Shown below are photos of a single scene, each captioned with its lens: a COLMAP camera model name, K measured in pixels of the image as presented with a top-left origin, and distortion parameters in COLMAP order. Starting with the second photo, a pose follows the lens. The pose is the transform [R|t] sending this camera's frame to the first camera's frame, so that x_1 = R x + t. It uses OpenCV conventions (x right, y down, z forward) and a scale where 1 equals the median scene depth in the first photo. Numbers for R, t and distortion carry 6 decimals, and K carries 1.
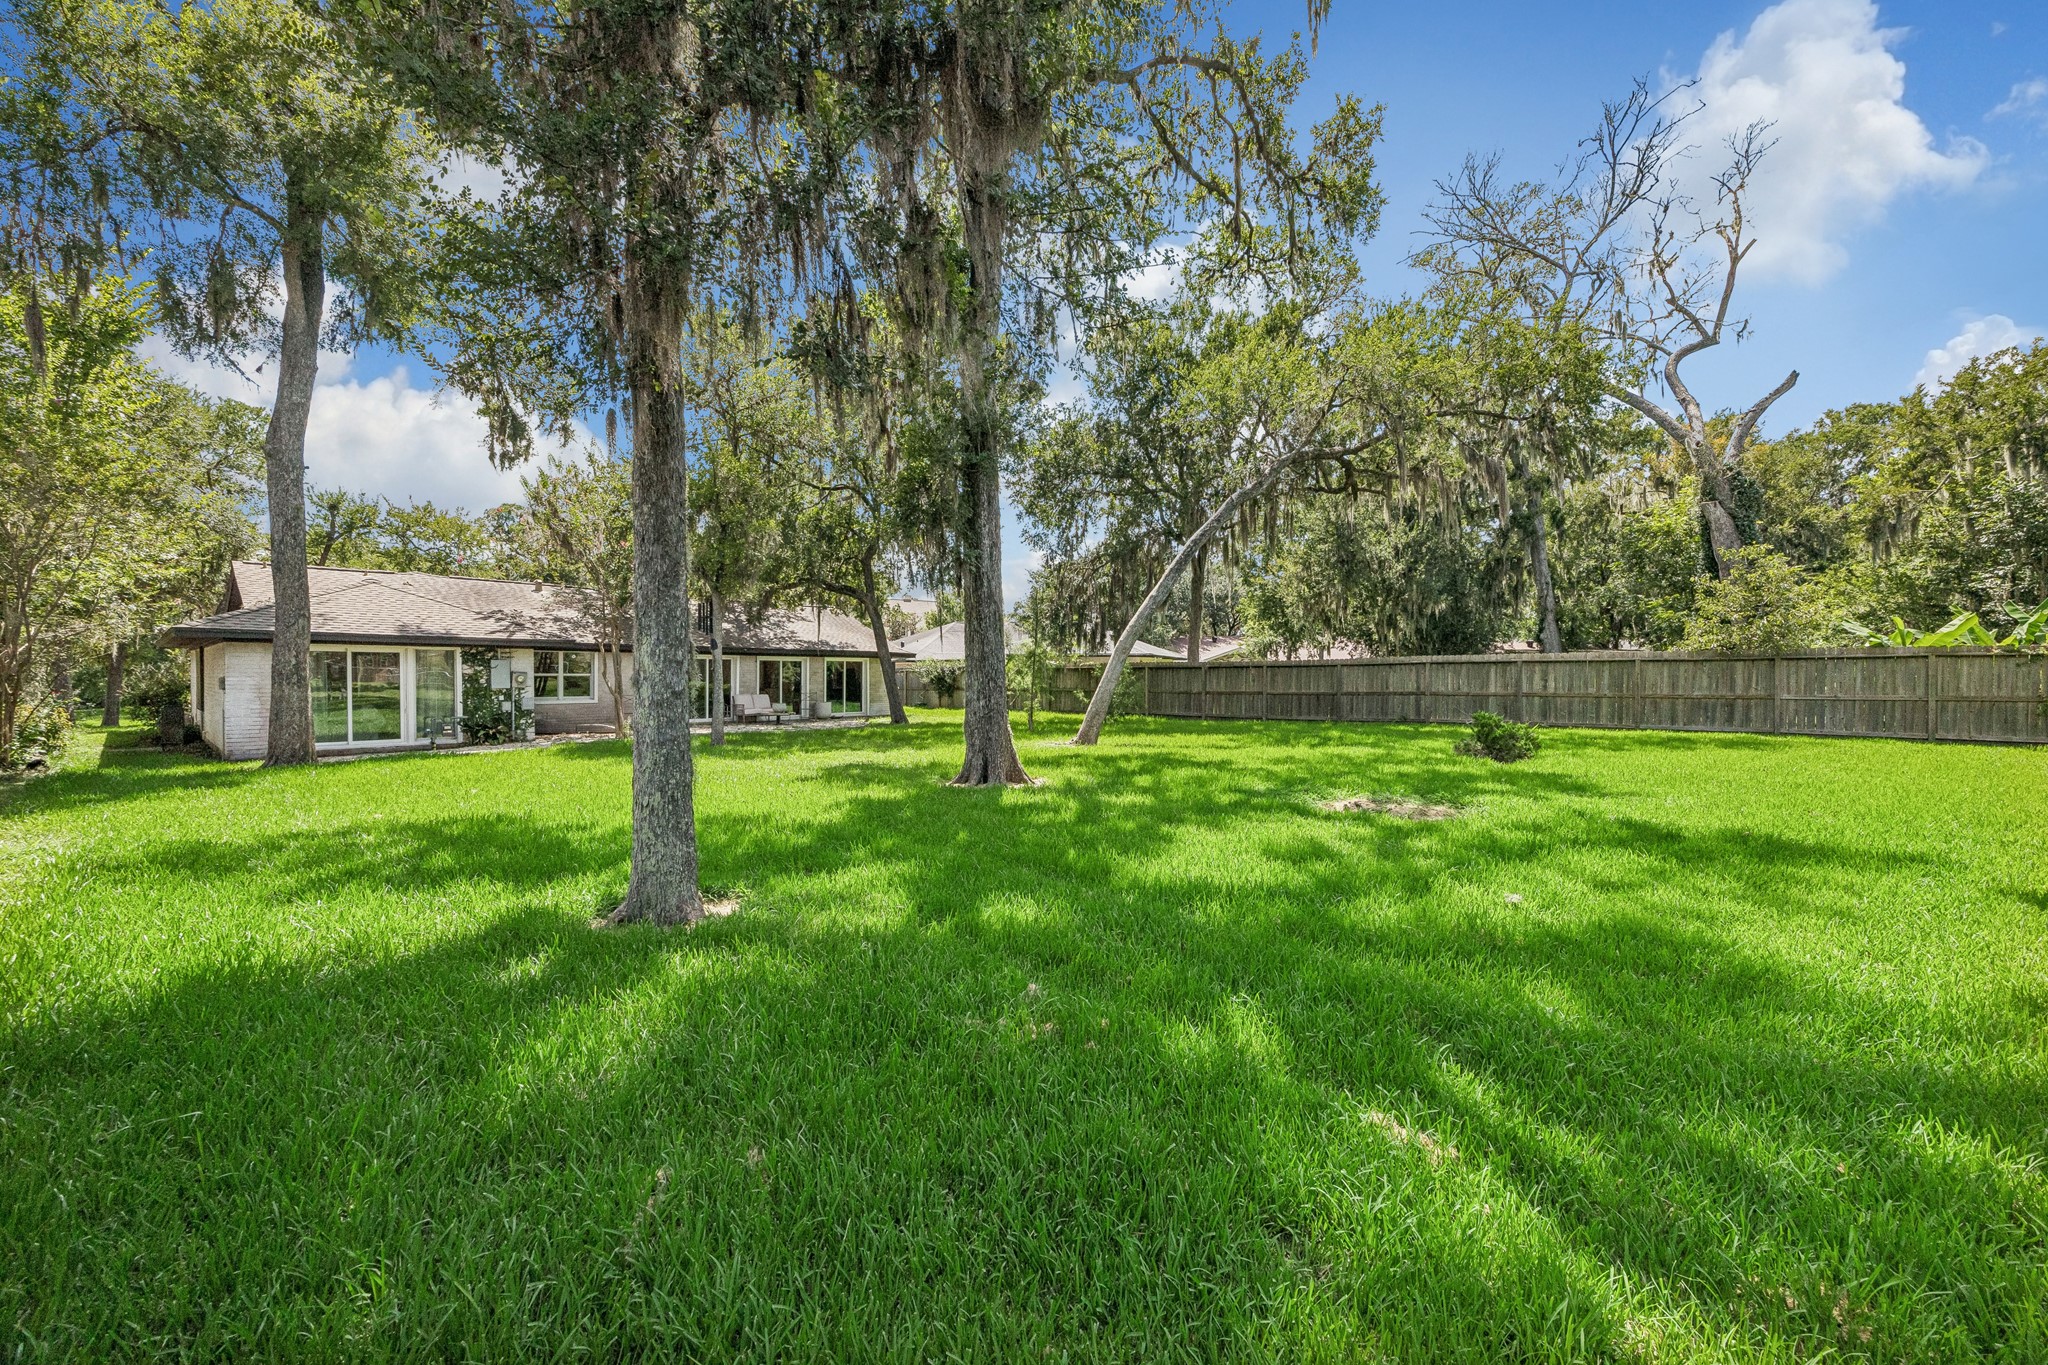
lens RADIAL K [[783.6, 0, 1023.6], [0, 783.6, 682.4], [0, 0, 1]] dist [0.001748, -0.000520]
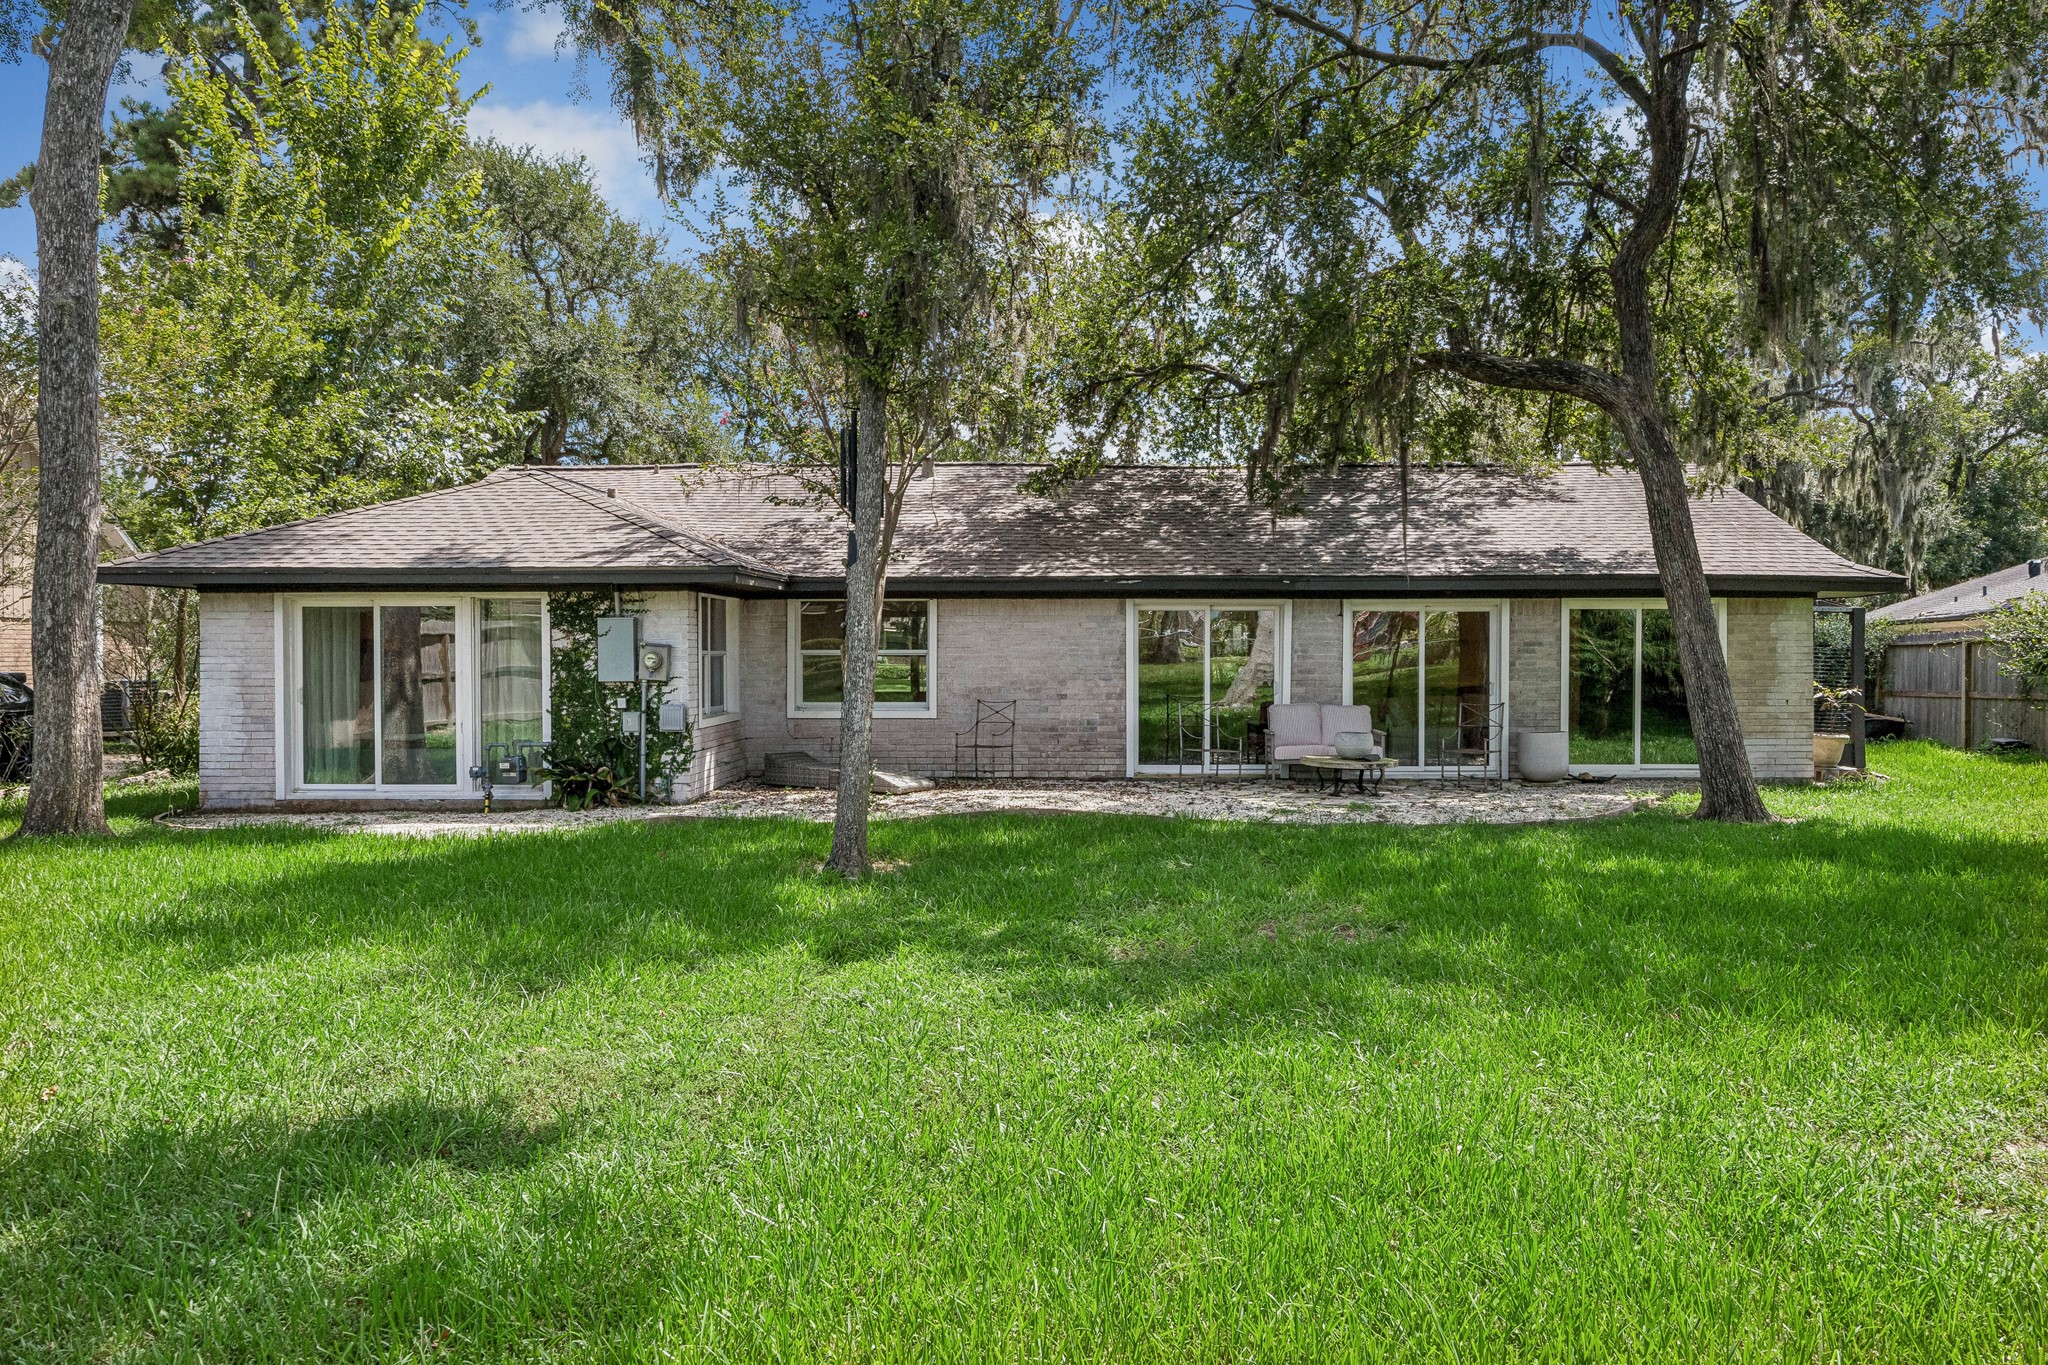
lens RADIAL K [[1492.7, 0, 1024.6], [0, 1492.7, 681.7], [0, 0, 1]] dist [0.000517, -0.000006]
pose [[0.664147, 0.004685, -0.747587, 0.116698], [-0.004157, 0.999988, 0.002574, 0.004480], [0.747590, 0.001398, 0.664159, 0.614639]]
